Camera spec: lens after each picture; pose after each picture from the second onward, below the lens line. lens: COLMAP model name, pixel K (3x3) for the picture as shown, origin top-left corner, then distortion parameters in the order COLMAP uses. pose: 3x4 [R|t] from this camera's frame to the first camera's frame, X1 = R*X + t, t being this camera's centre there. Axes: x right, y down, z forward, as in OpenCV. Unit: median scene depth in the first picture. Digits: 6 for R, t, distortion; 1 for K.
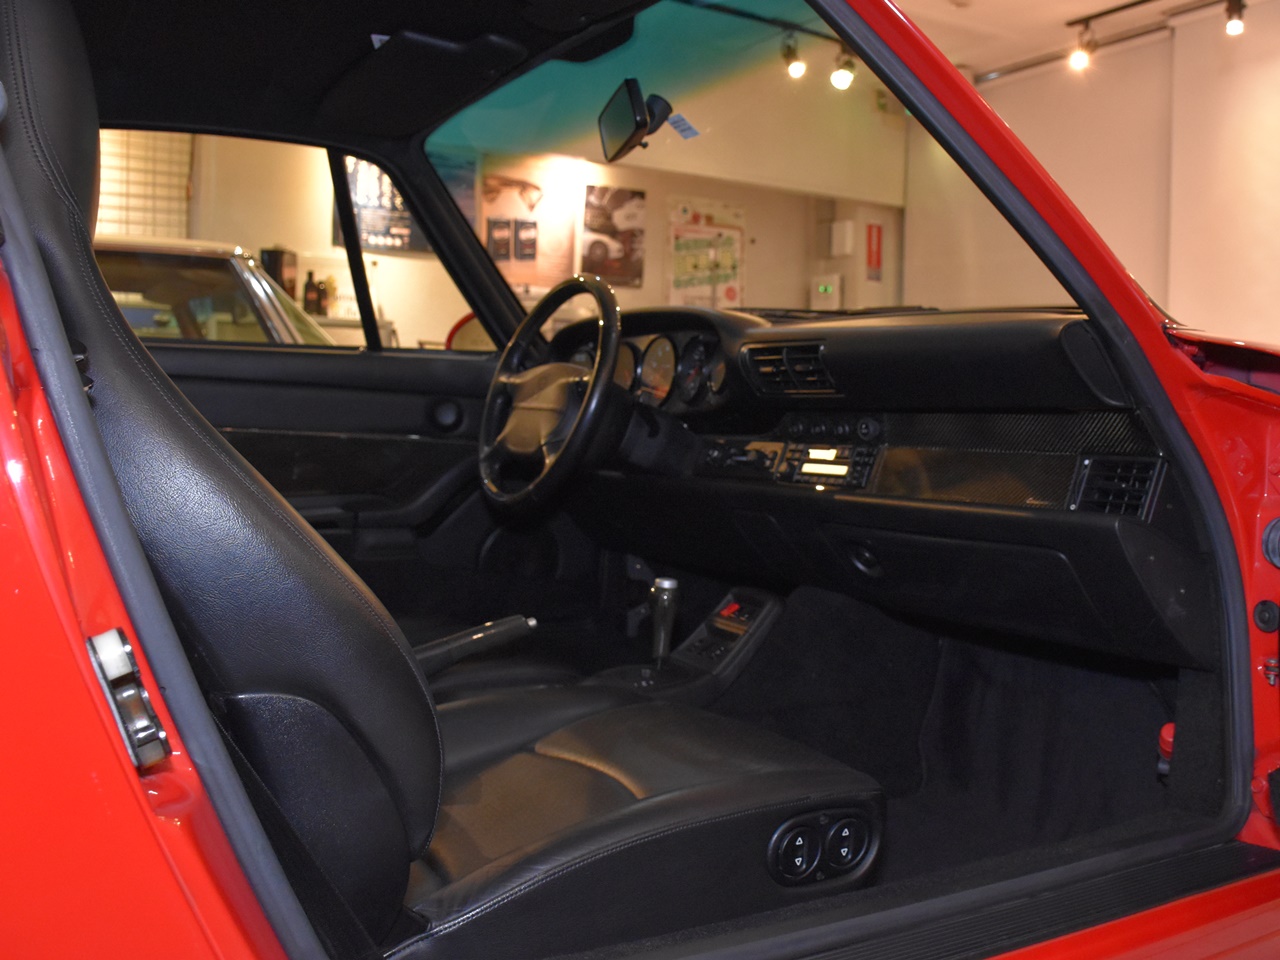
lens RADIAL K [[1241.7, 0, 646.7], [0, 1241.7, 542.1], [0, 0, 1]] dist [-0.213045, 0.213898]
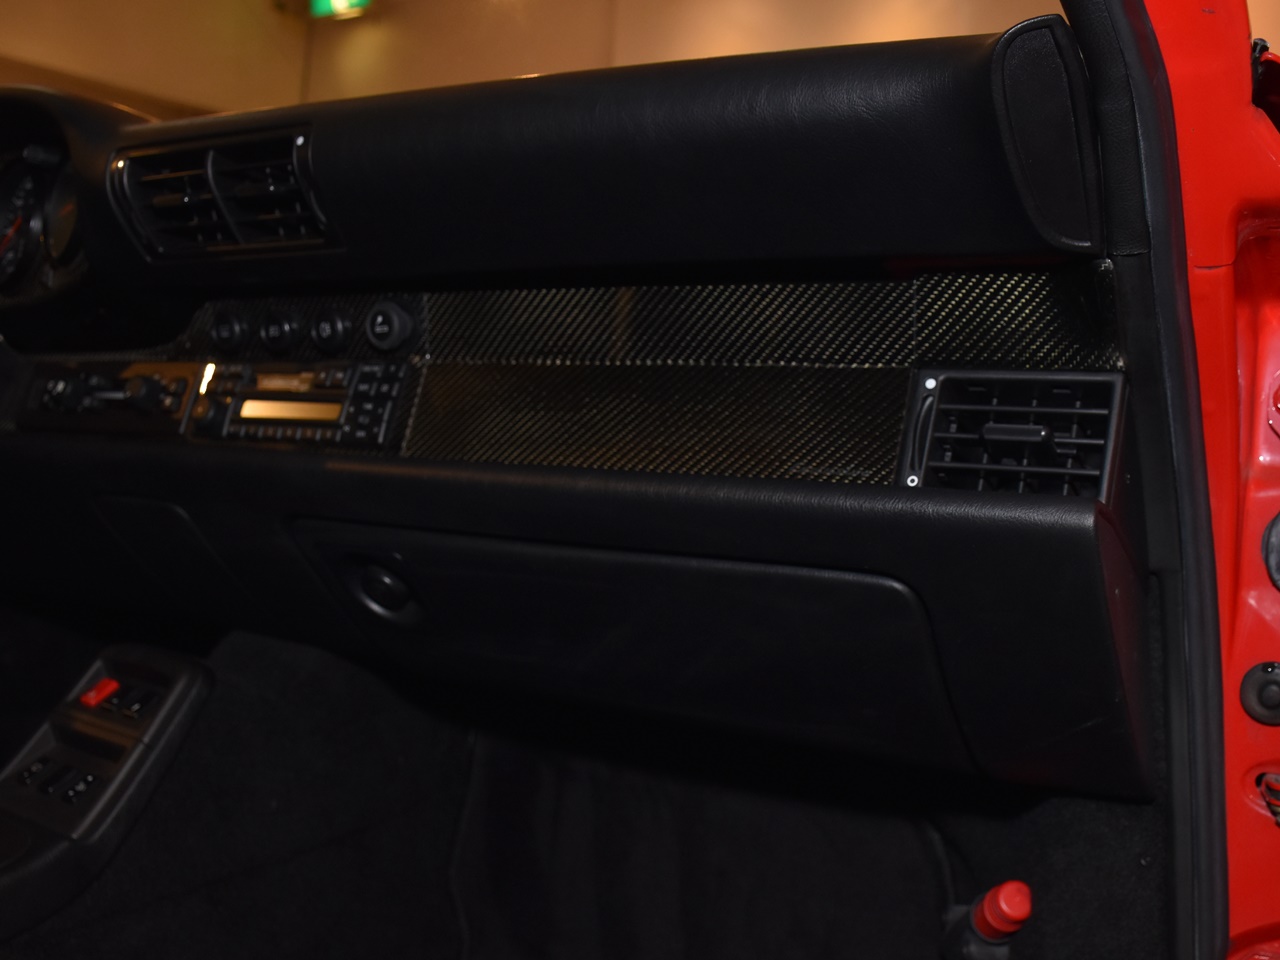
lens RADIAL K [[1241.7, 0, 646.7], [0, 1241.7, 542.1], [0, 0, 1]] dist [-0.213045, 0.213898]
pose [[0.875779, -0.035842, 0.481379, 0.030895], [0.024450, 0.999253, 0.029919, -0.016736], [-0.482092, -0.014433, 0.876002, 0.485335]]
